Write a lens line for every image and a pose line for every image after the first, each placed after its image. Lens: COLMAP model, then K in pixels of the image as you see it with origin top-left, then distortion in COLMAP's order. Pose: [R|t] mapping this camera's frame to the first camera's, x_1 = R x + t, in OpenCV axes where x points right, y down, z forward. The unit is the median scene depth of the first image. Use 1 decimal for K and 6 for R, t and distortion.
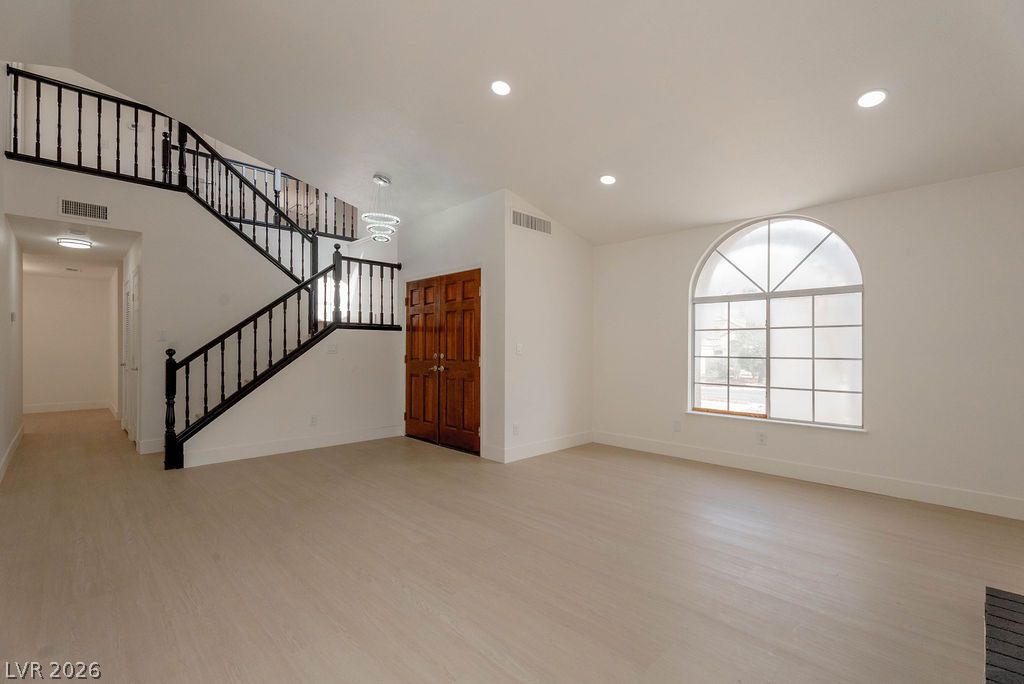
lens RADIAL K [[467.9, 0, 512.0], [0, 467.9, 342.0], [0, 0, 1]] dist [0.000708, 0.000292]
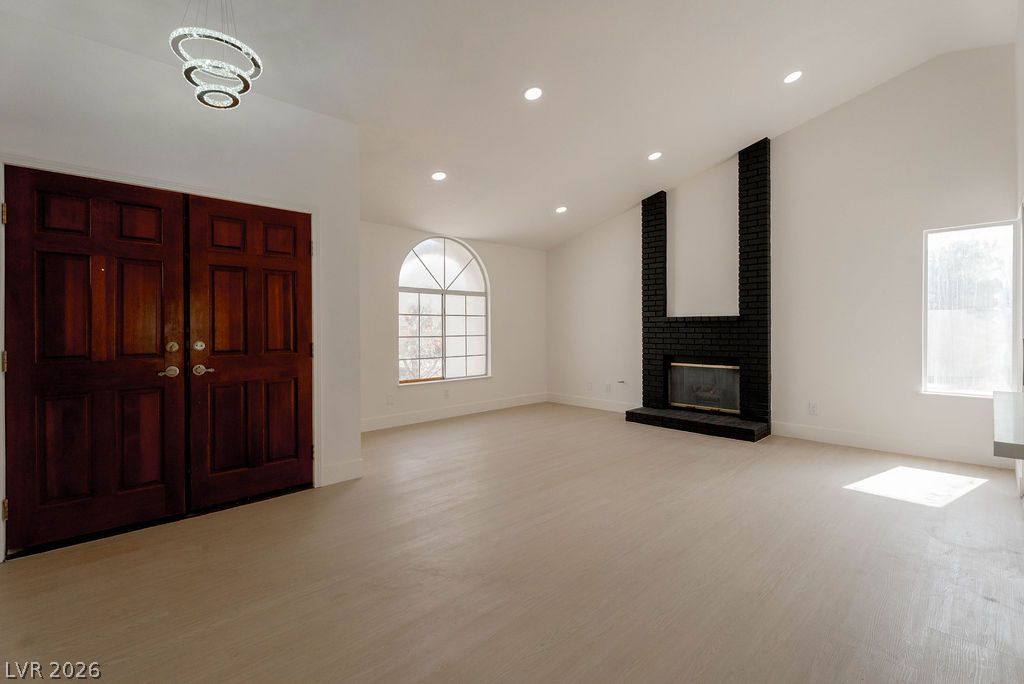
lens RADIAL K [[455.0, 0, 511.2], [0, 455.0, 330.5], [0, 0, 1]] dist [0.001158, 0.000057]
pose [[0.012309, -0.004967, 0.999912, -0.745970], [-0.006874, 0.999964, 0.005052, 0.007653], [-0.999901, -0.006936, 0.012274, 0.711807]]
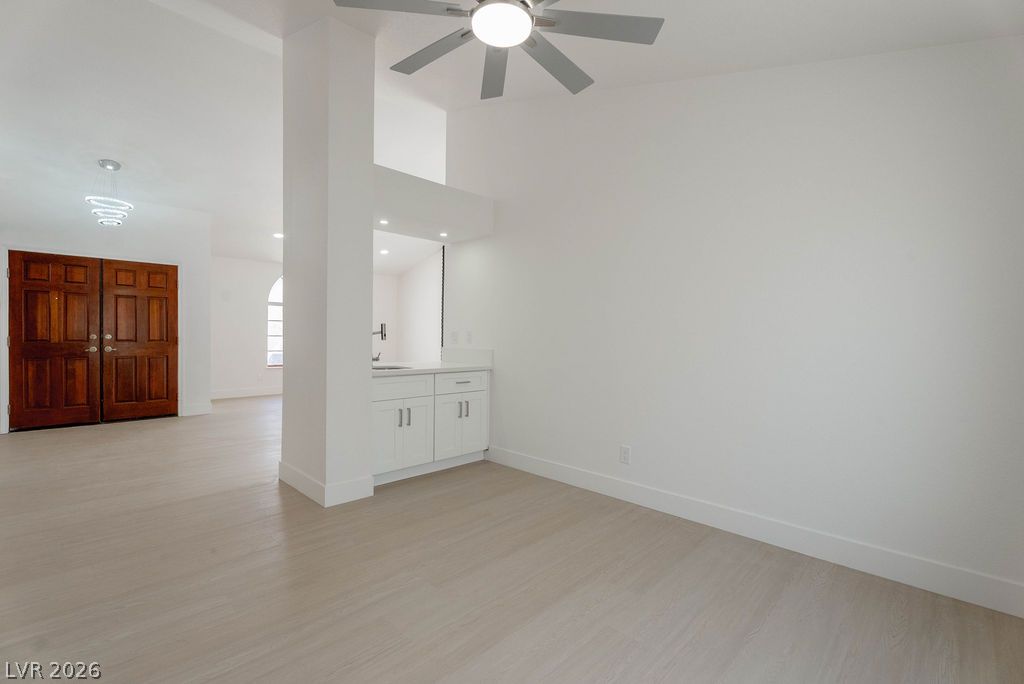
lens RADIAL K [[453.6, 0, 512.0], [0, 453.6, 342.0], [0, 0, 1]] dist [-0.001479, -0.000332]
pose [[-0.050327, -0.018288, 0.998565, -1.345478], [-0.022351, 0.999603, 0.017181, 0.004300], [-0.998483, -0.021454, -0.050716, 0.171645]]
